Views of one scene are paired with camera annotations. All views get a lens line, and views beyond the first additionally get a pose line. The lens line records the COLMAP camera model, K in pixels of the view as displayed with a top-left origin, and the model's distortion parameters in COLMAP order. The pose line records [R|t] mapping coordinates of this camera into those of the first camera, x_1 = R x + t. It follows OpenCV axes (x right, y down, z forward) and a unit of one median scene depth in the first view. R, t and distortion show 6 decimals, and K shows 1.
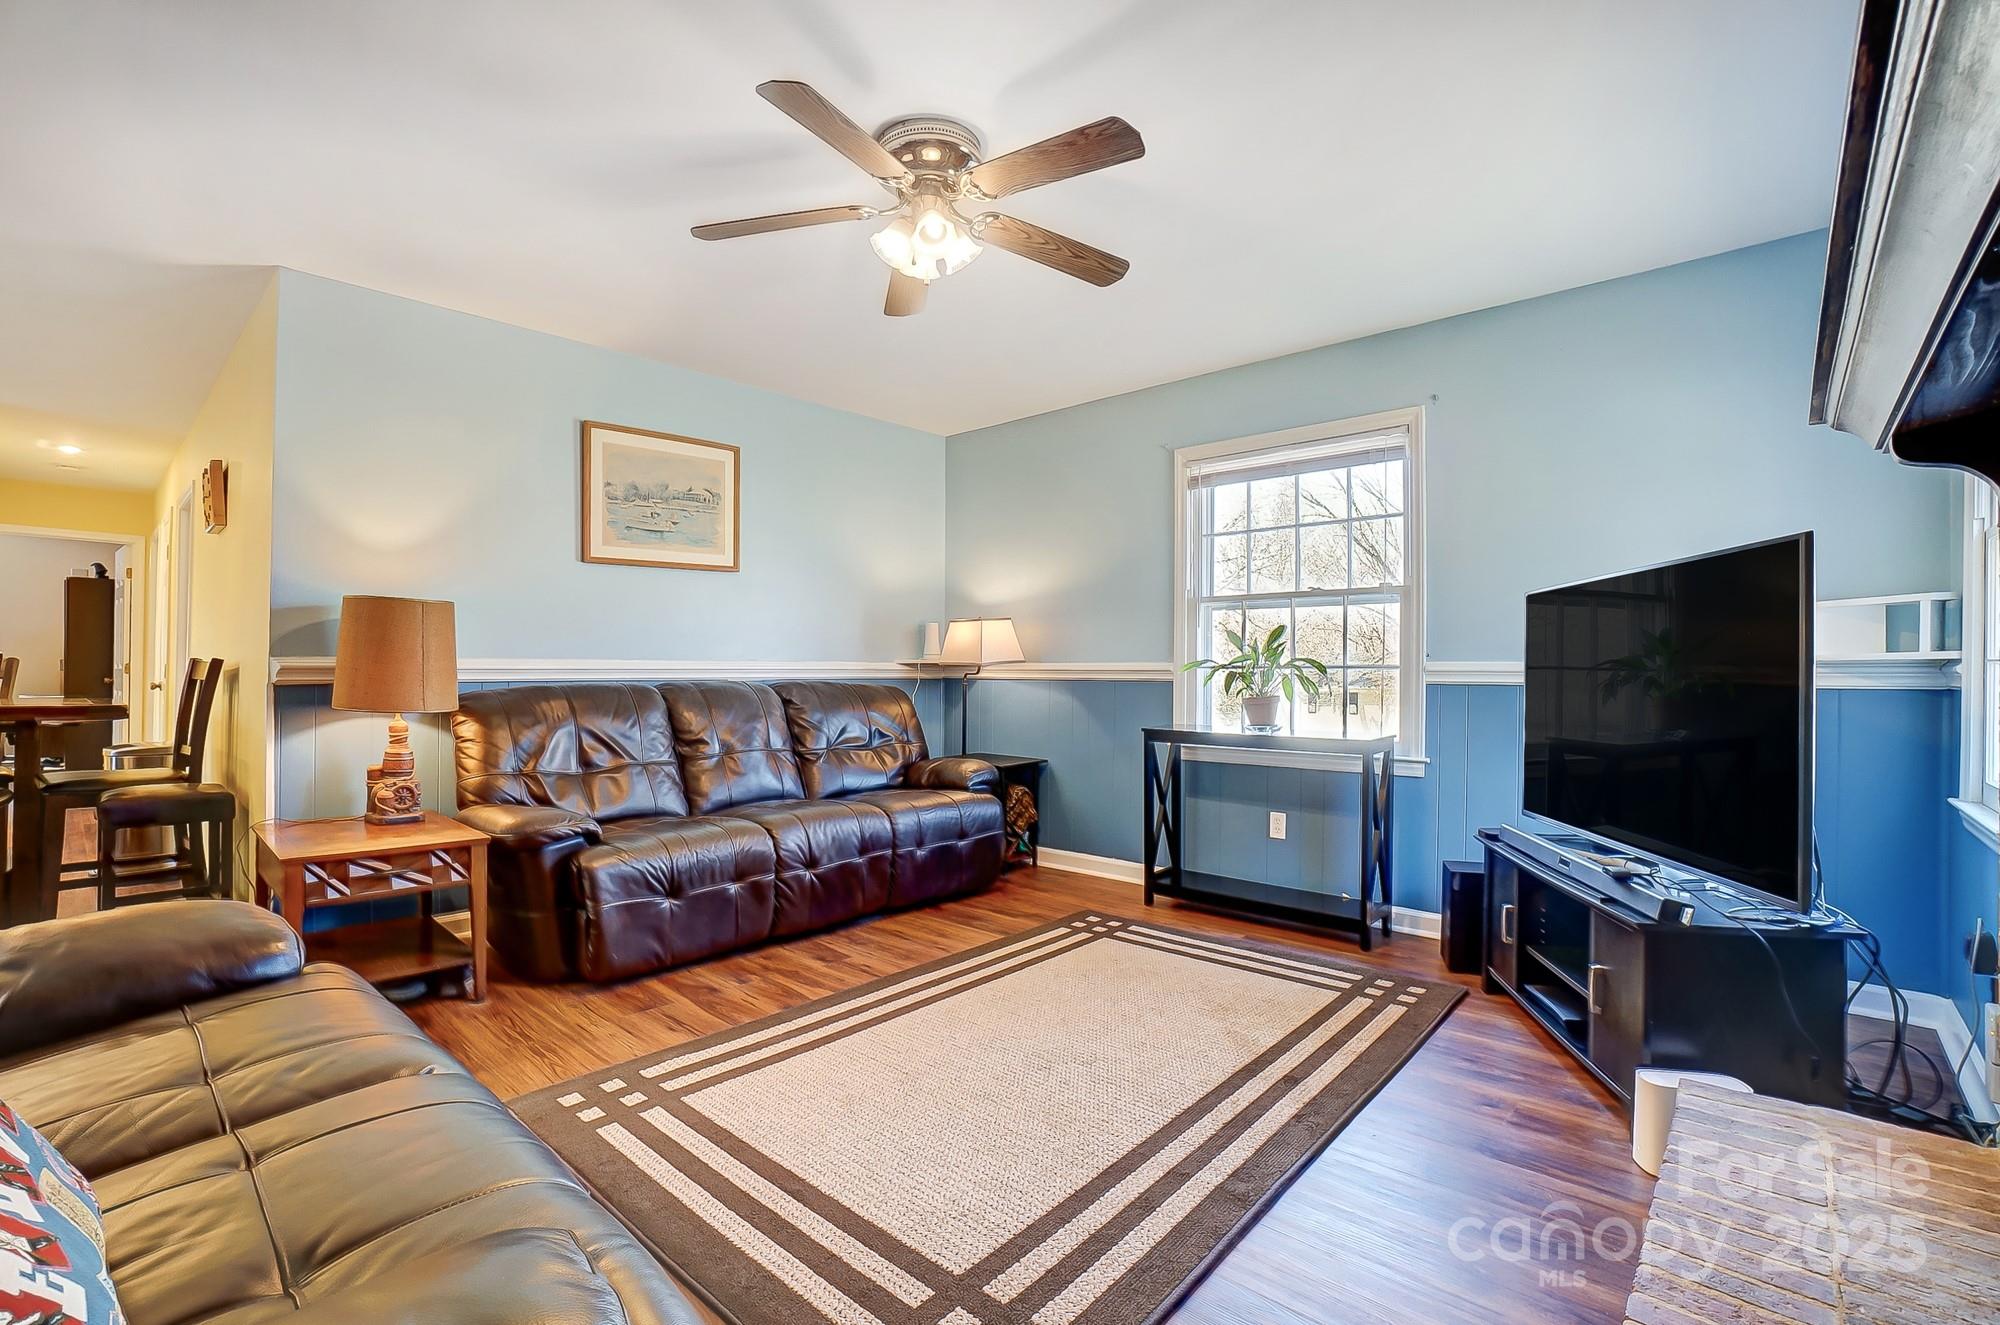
lens RADIAL K [[882.3, 0, 985.0], [0, 882.3, 676.4], [0, 0, 1]] dist [-0.029768, 0.000586]
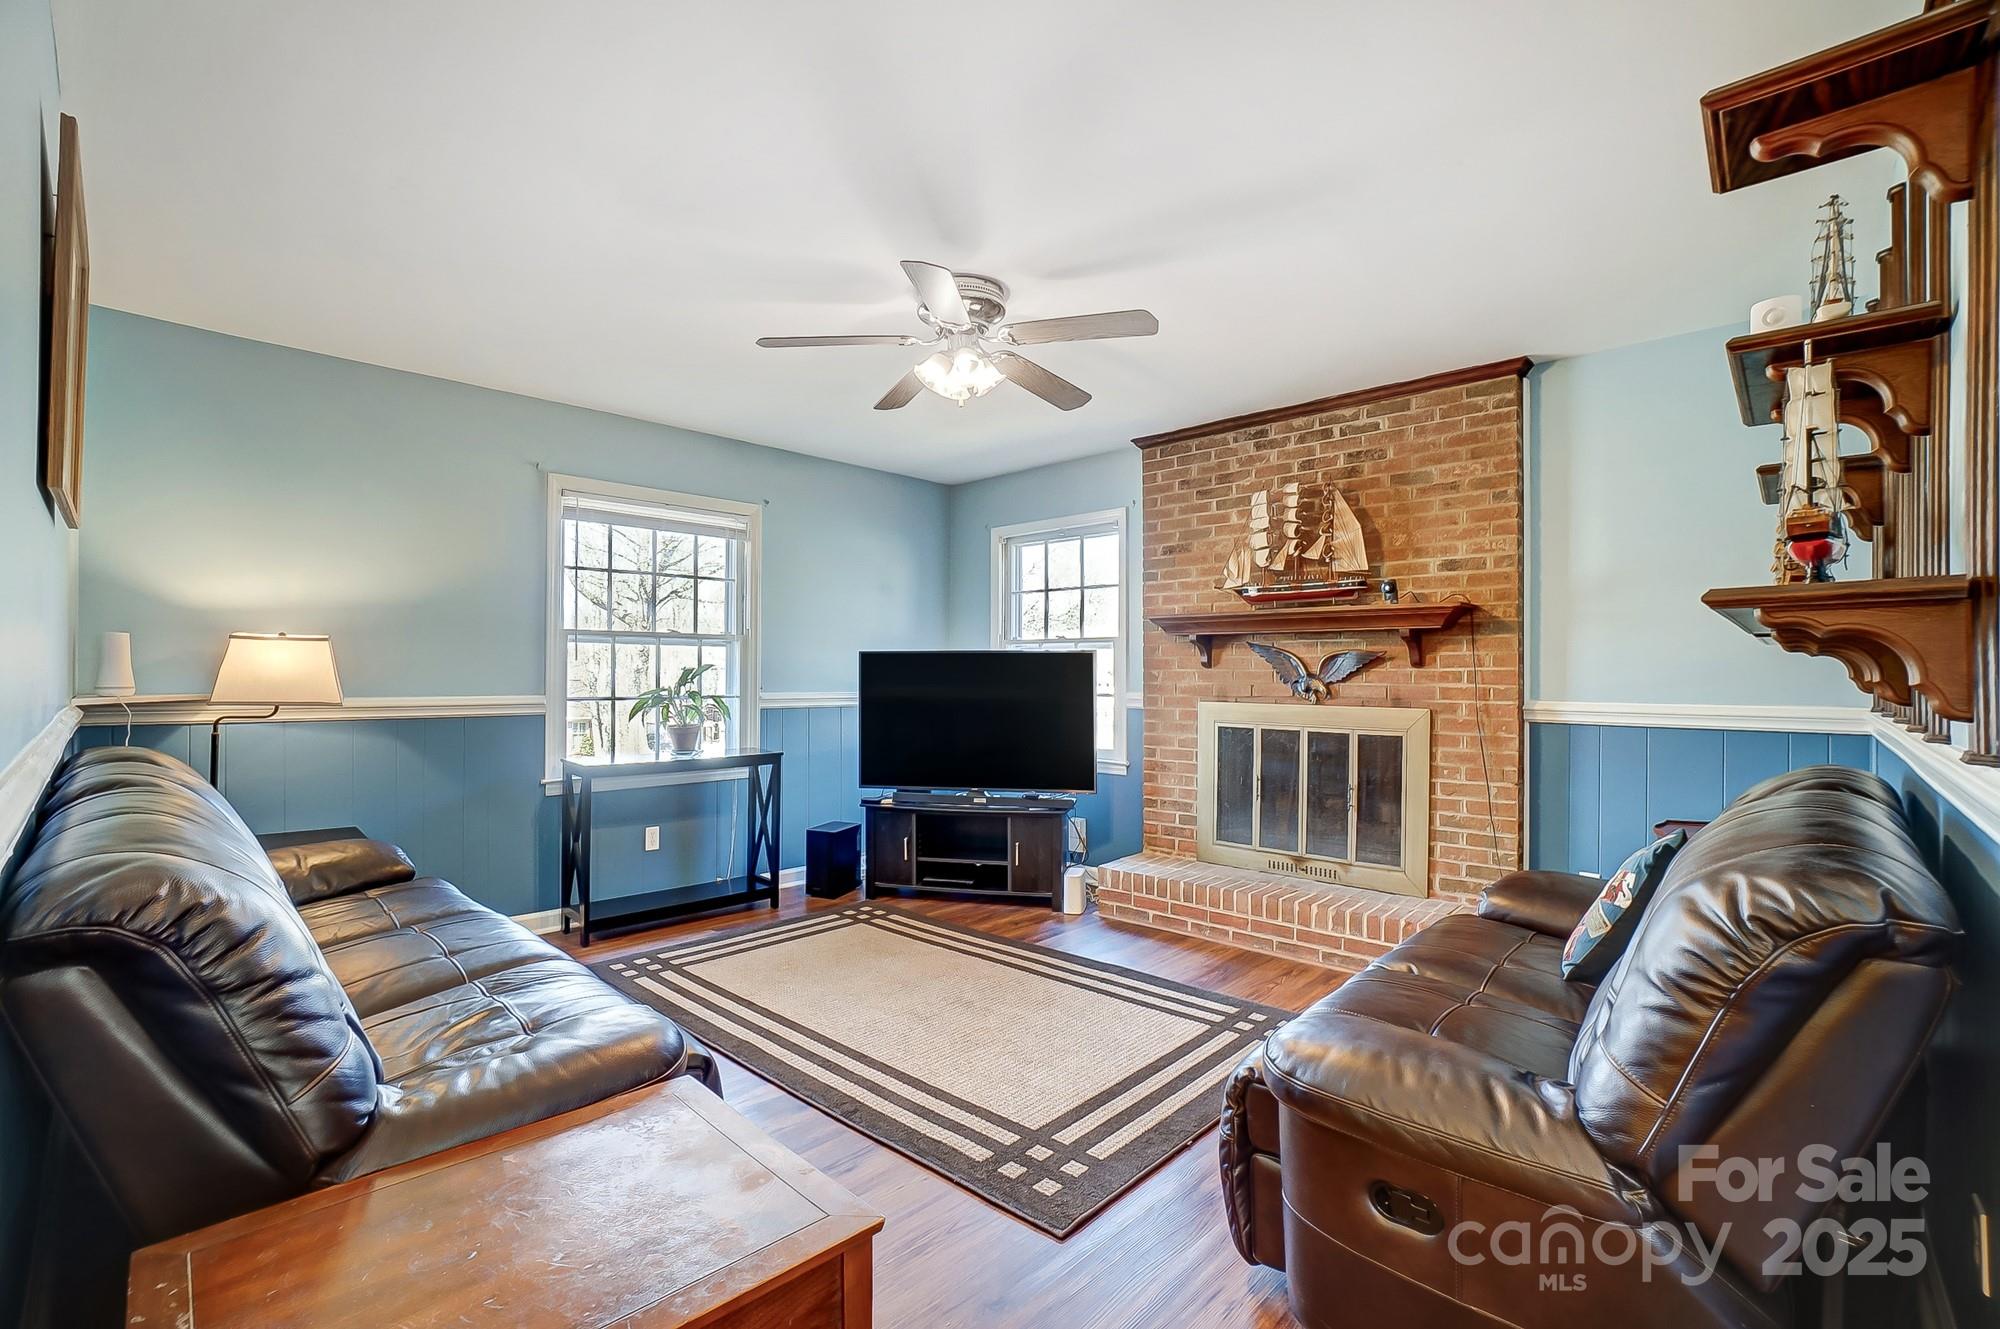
lens RADIAL K [[808.4, 0, 1000.0], [0, 808.4, 664.5], [0, 0, 1]] dist [-0.045772, 0.000042]
pose [[0.056276, 0.018461, 0.998245, -0.745179], [0.004976, 0.999811, -0.018770, -0.035506], [-0.998403, 0.006023, 0.056173, 0.552758]]
